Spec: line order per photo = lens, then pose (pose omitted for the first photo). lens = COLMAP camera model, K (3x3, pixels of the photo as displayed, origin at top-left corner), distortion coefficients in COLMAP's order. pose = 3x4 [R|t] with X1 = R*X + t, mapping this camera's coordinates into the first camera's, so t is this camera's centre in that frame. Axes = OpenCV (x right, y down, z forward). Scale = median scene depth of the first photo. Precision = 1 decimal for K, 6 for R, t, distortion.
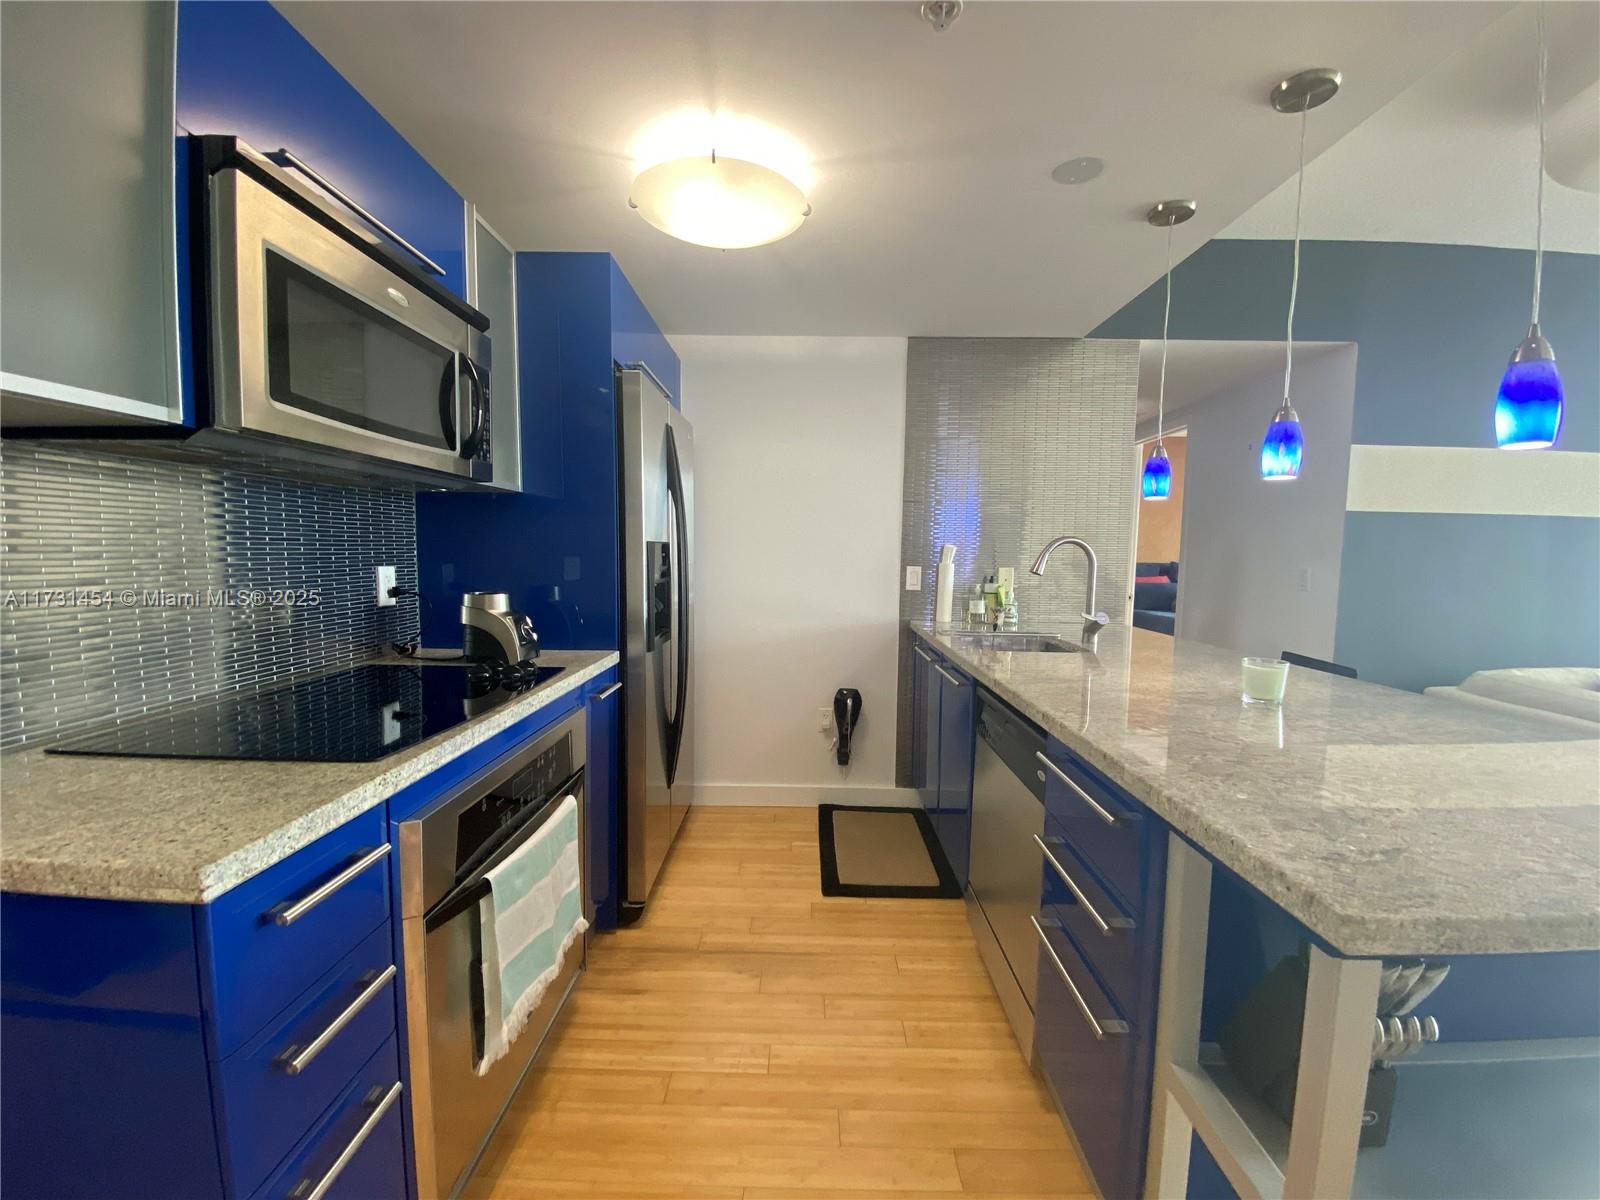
lens RADIAL K [[645.0, 0, 800.0], [0, 645.0, 600.0], [0, 0, 1]] dist [0.017837, -0.020510]
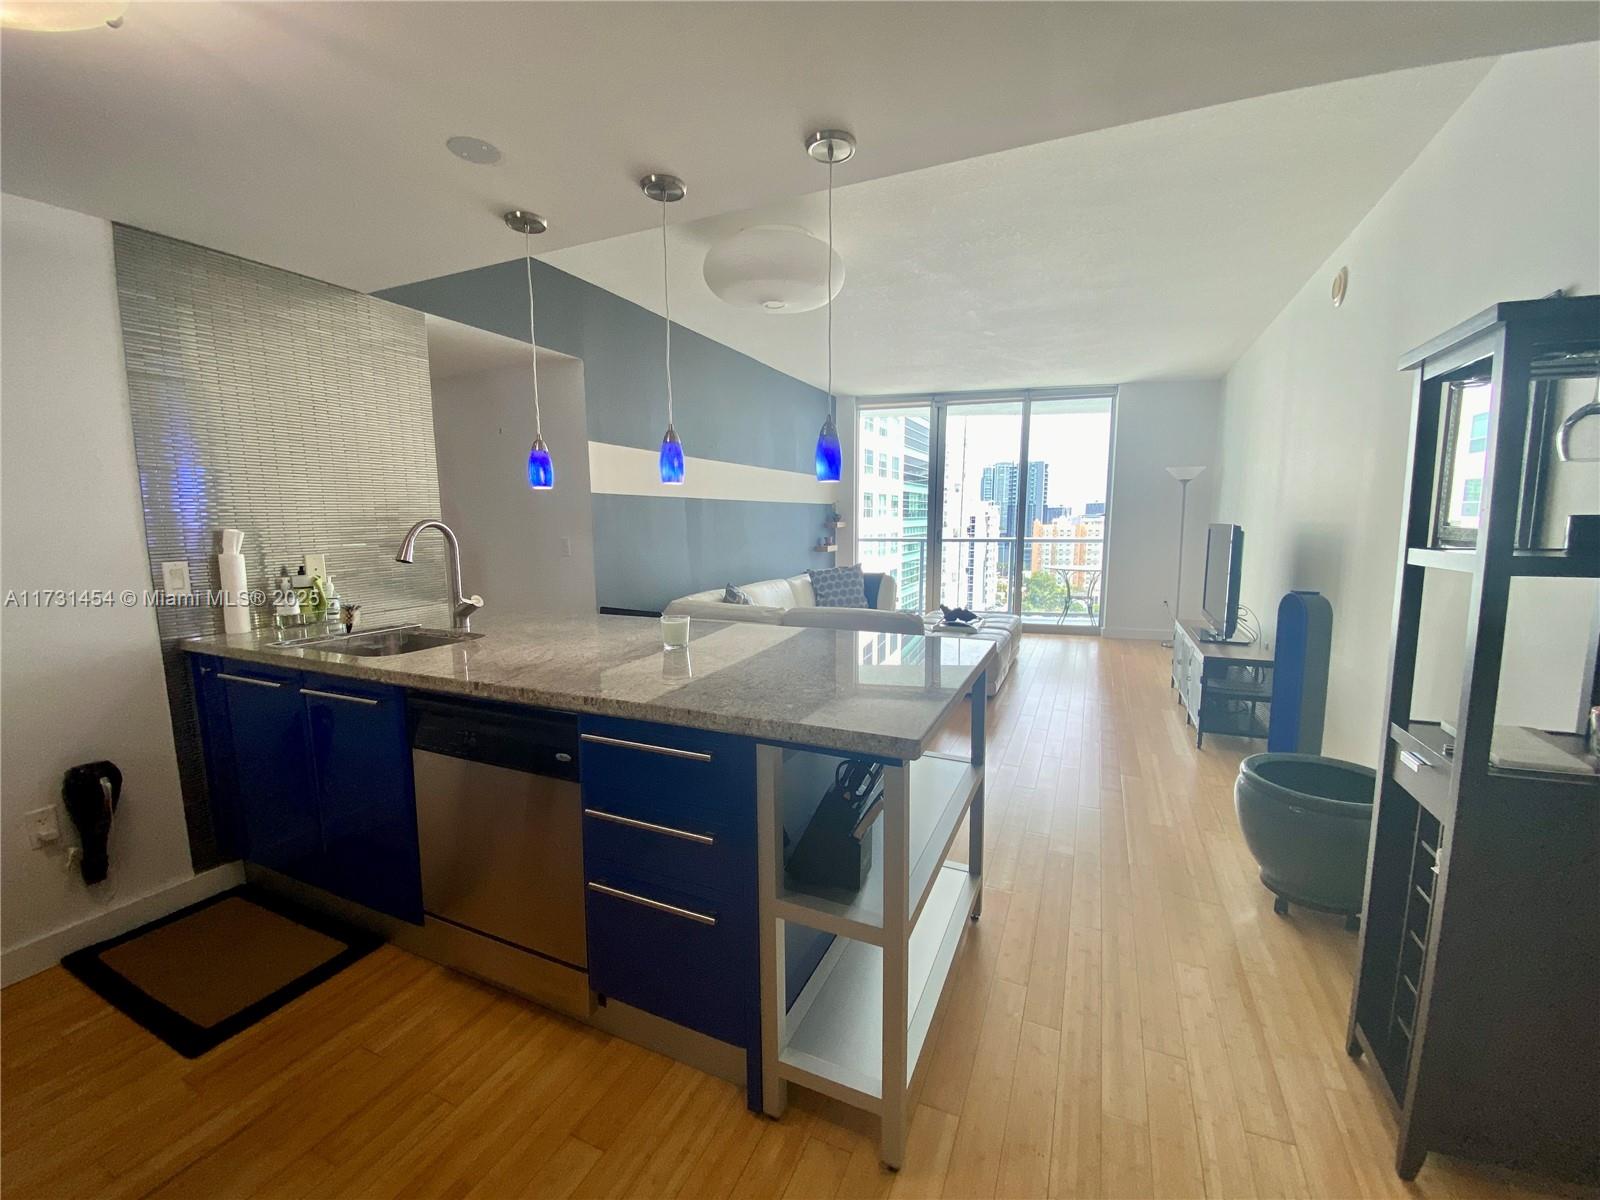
lens RADIAL K [[645.0, 0, 800.0], [0, 645.0, 600.0], [0, 0, 1]] dist [0.017837, -0.020510]
pose [[0.390648, -0.135347, 0.910536, -0.205783], [0.081663, 0.990327, 0.112172, -0.036069], [-0.916911, 0.030537, 0.397922, 0.106279]]
